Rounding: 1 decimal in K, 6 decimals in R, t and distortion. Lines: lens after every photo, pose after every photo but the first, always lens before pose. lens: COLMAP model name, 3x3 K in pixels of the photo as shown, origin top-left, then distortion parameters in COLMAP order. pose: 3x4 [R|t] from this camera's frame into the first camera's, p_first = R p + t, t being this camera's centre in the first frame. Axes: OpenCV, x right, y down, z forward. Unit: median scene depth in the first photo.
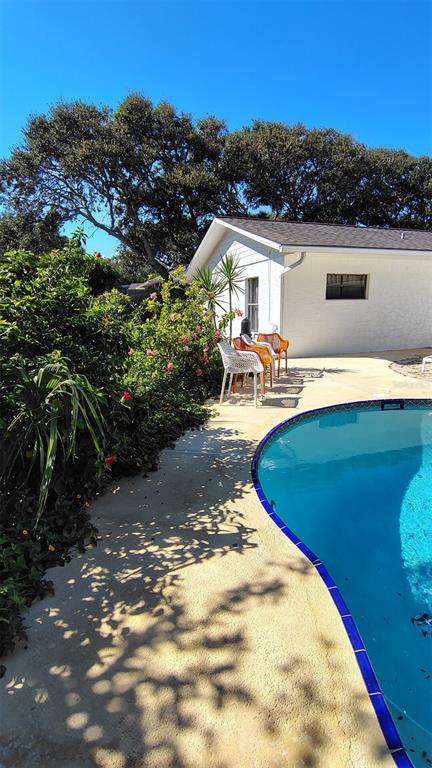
lens RADIAL K [[366.1, 0, 216.0], [0, 366.1, 384.0], [0, 0, 1]] dist [0.002192, 0.001057]
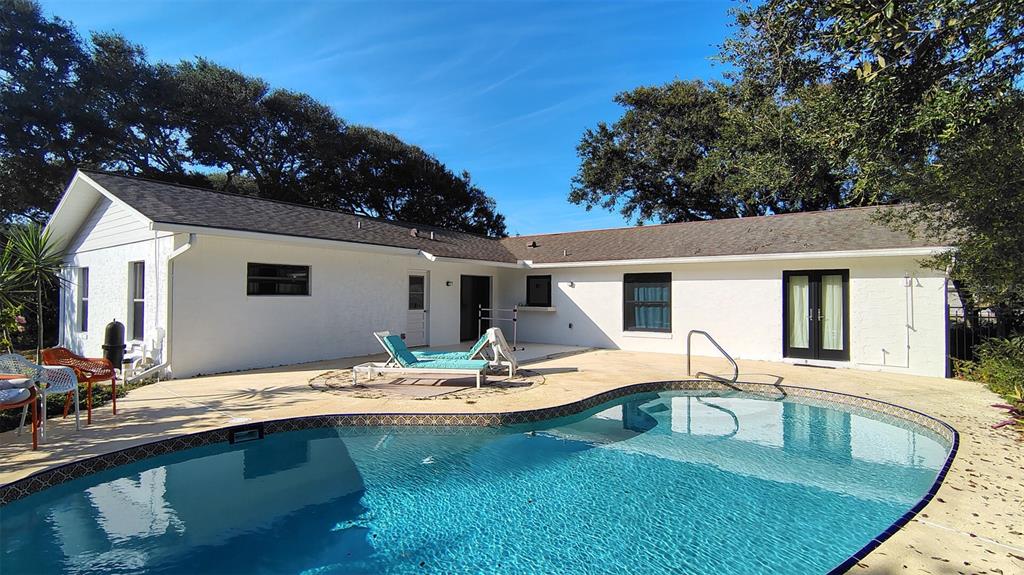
lens RADIAL K [[488.1, 0, 512.0], [0, 488.1, 287.5], [0, 0, 1]] dist [0.002192, 0.001057]
pose [[0.826646, 0.027917, 0.562029, 0.172375], [0.102605, 0.974547, -0.199322, 0.011346], [-0.553289, 0.222436, 0.802741, -0.114069]]
